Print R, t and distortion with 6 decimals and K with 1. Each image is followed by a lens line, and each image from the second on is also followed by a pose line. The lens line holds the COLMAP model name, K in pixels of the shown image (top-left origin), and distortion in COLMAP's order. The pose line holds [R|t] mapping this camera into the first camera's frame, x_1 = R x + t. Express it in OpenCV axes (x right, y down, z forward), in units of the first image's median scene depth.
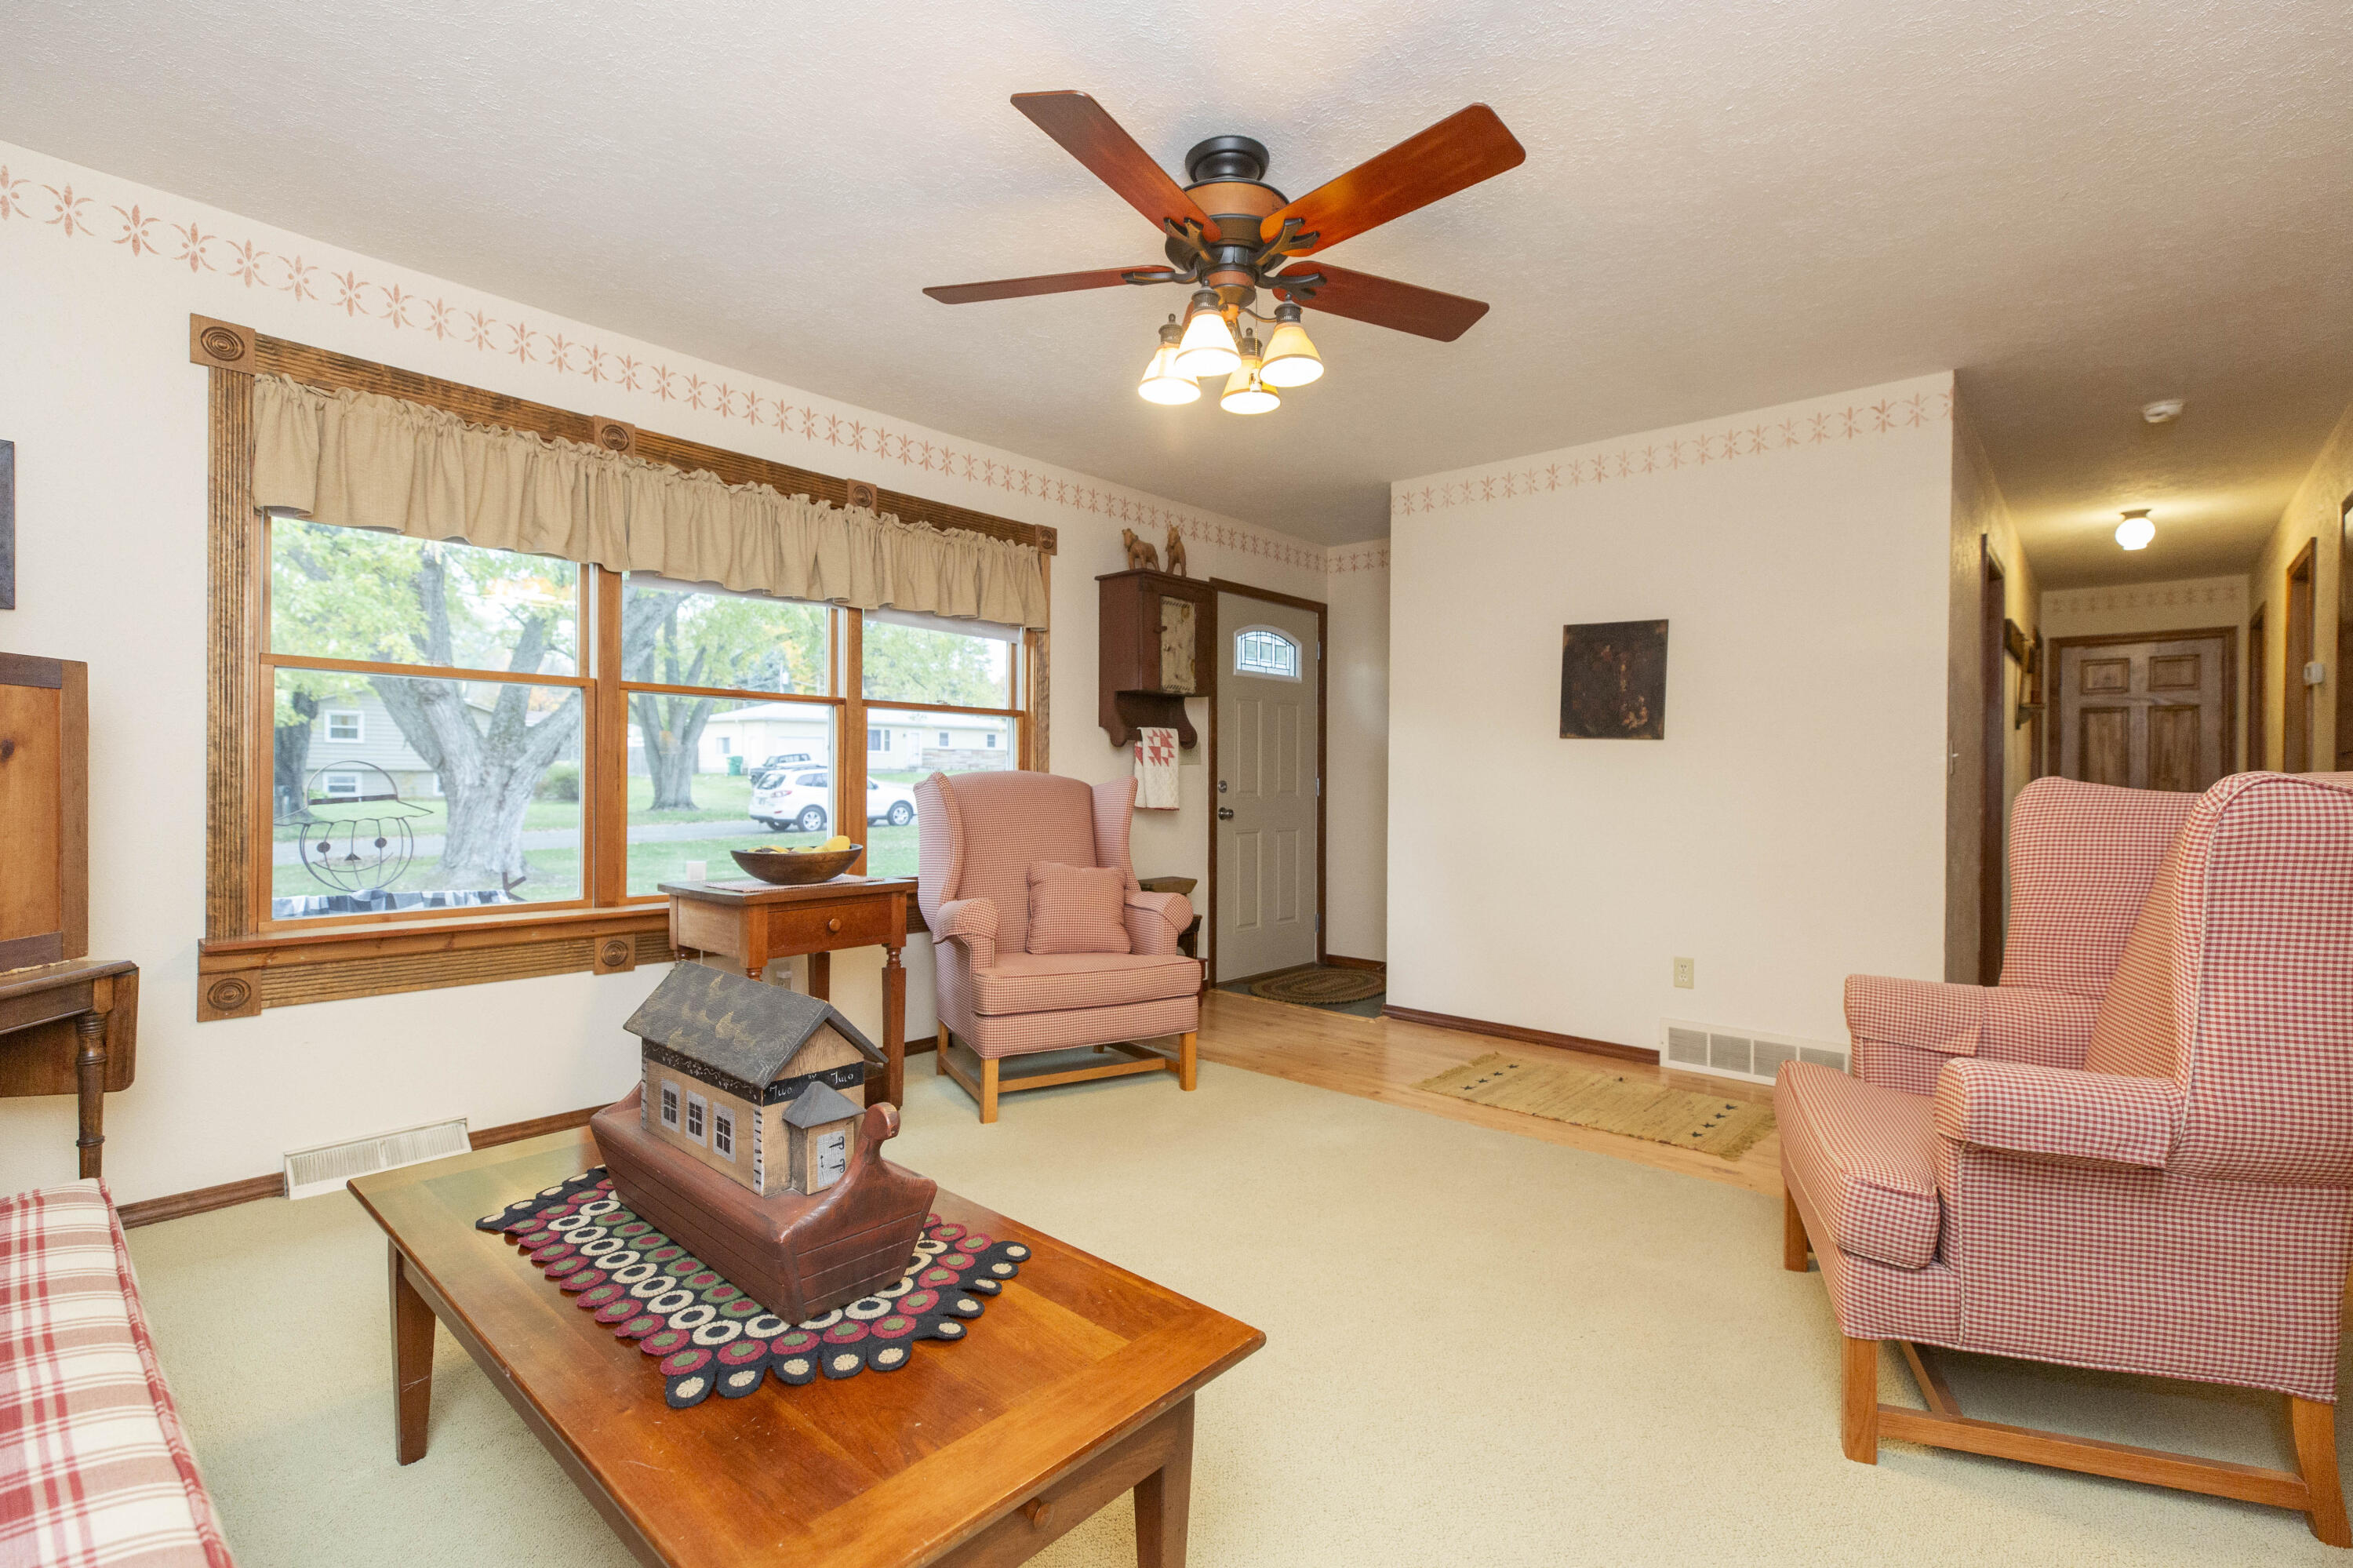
lens RADIAL K [[1074.4, 0, 1177.8], [0, 1074.4, 788.1], [0, 0, 1]] dist [0.002645, 0.000232]
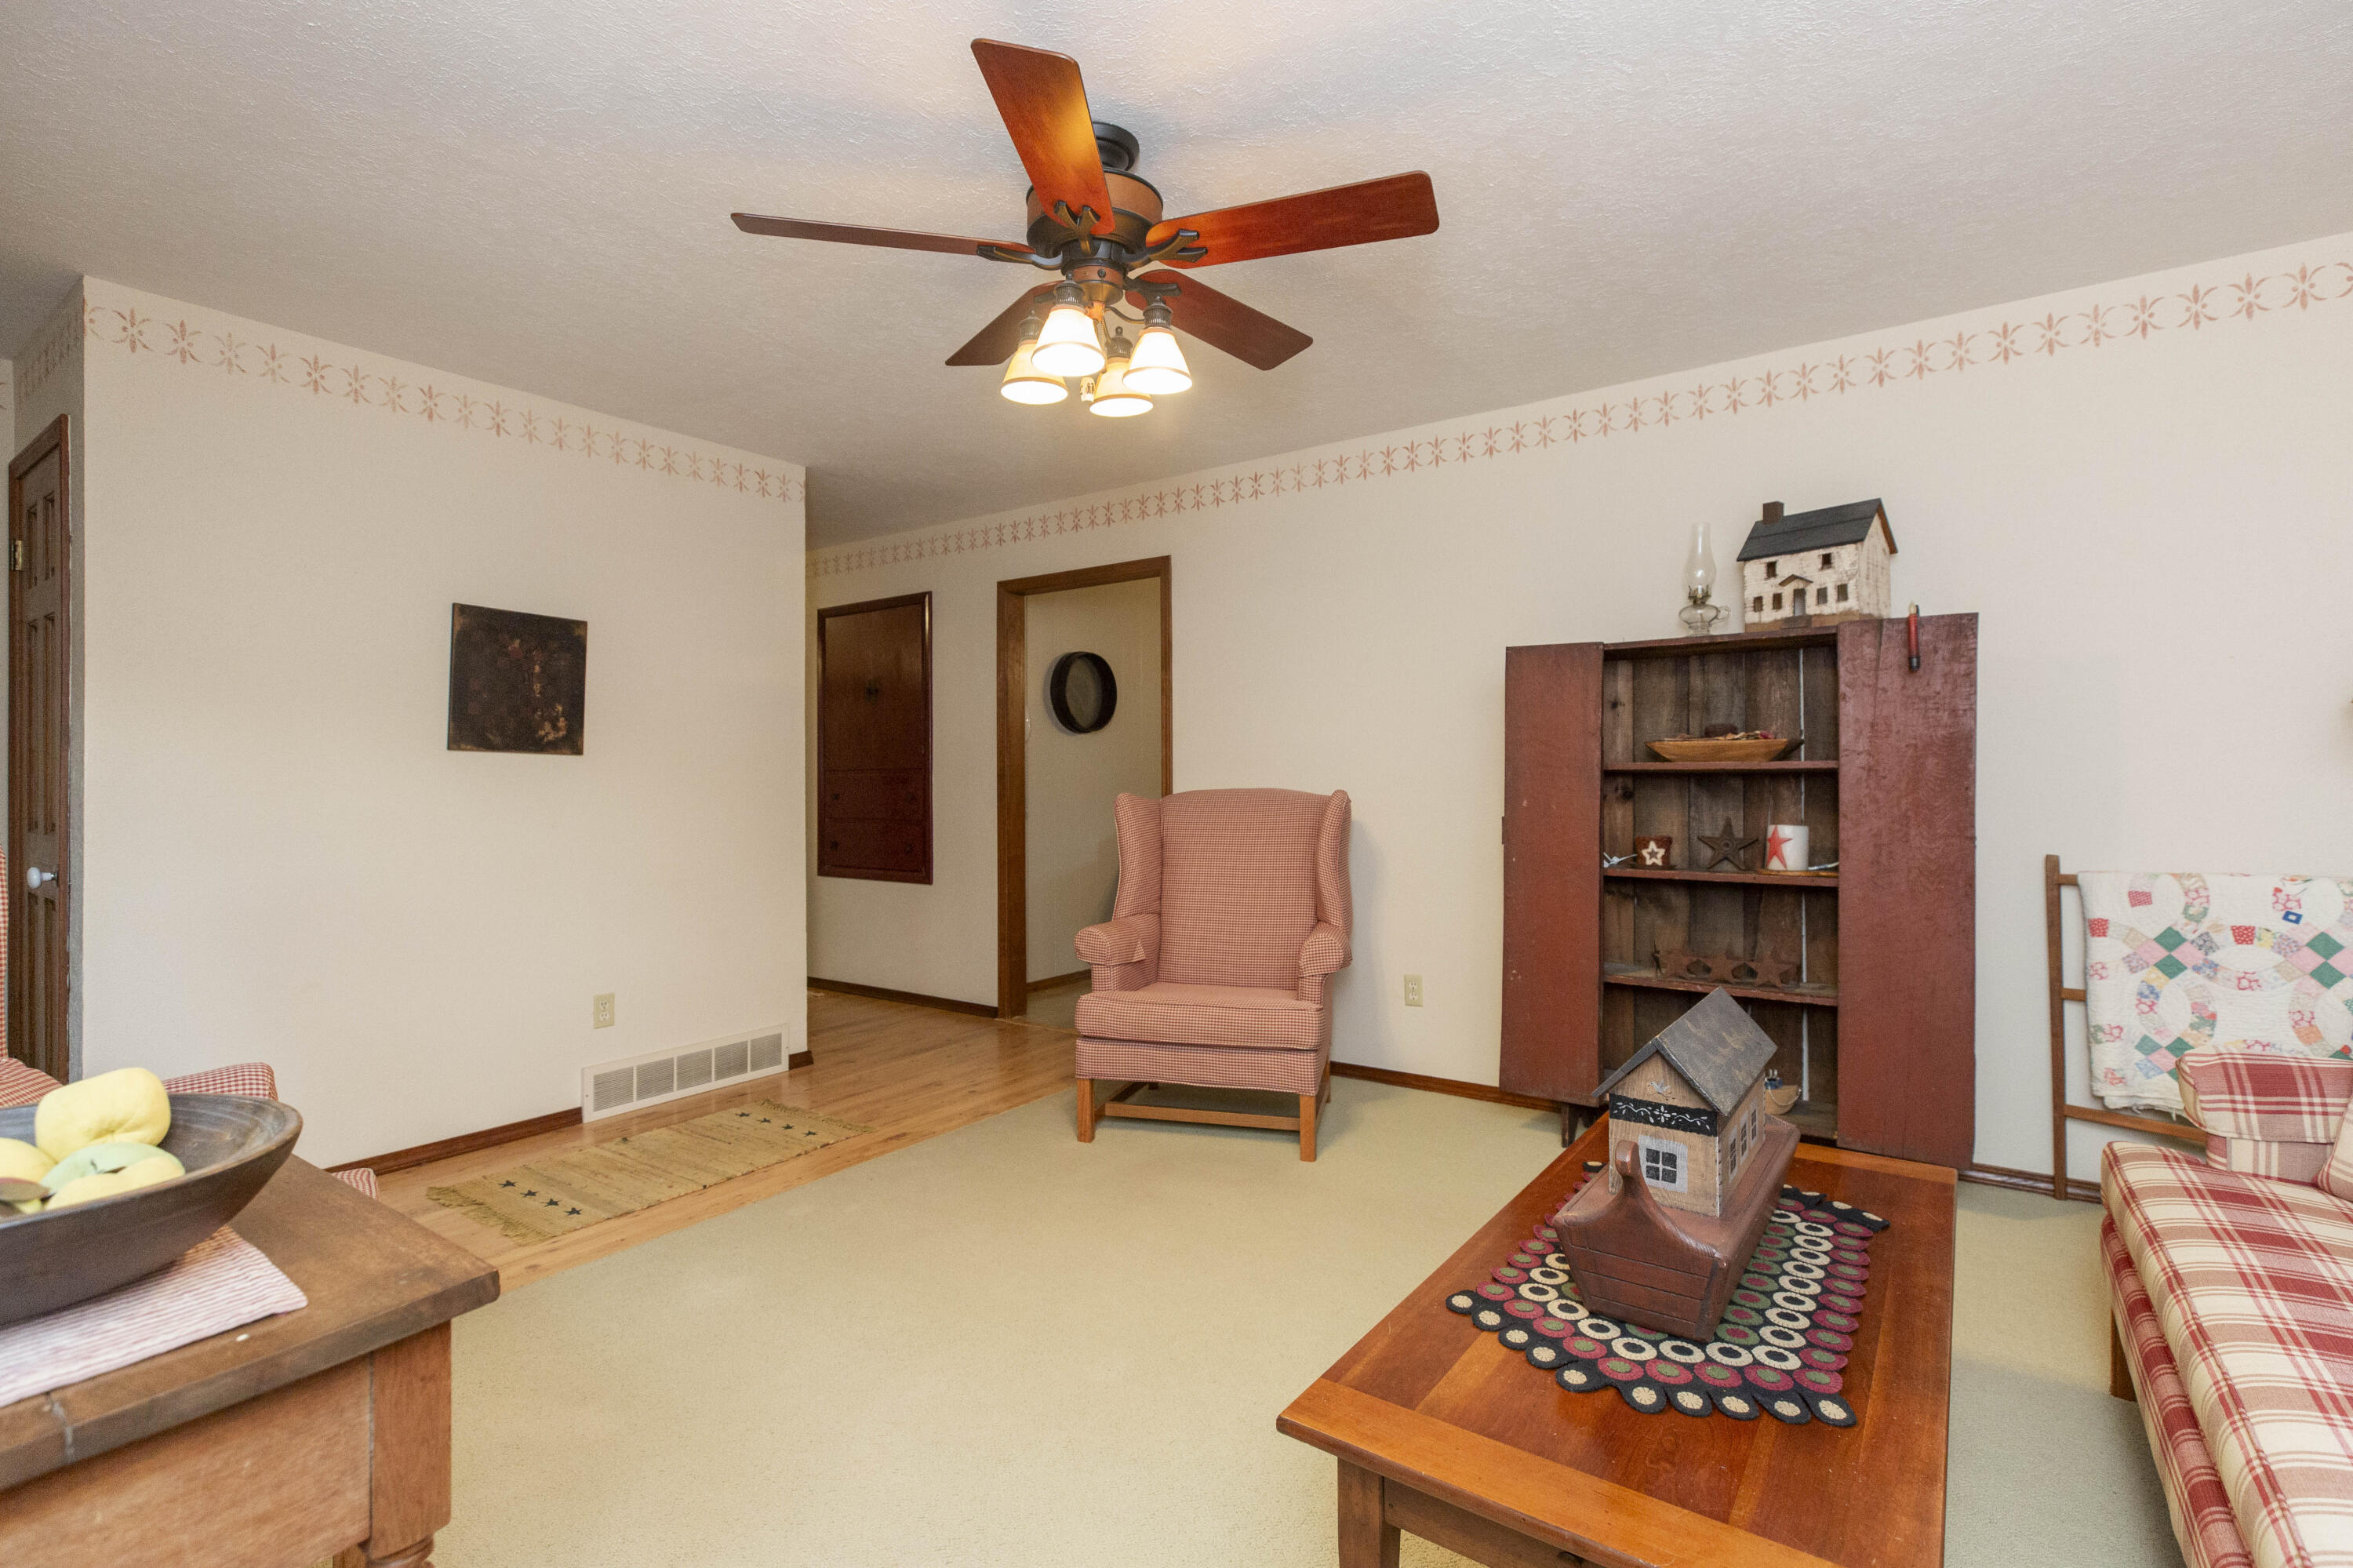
lens RADIAL K [[1074.4, 0, 1177.8], [0, 1074.4, 788.1], [0, 0, 1]] dist [0.002645, 0.000232]
pose [[-0.094350, -0.010303, 0.995486, -0.502234], [0.027771, 0.999530, 0.012977, -0.016270], [-0.995152, 0.028870, -0.094019, 0.618281]]
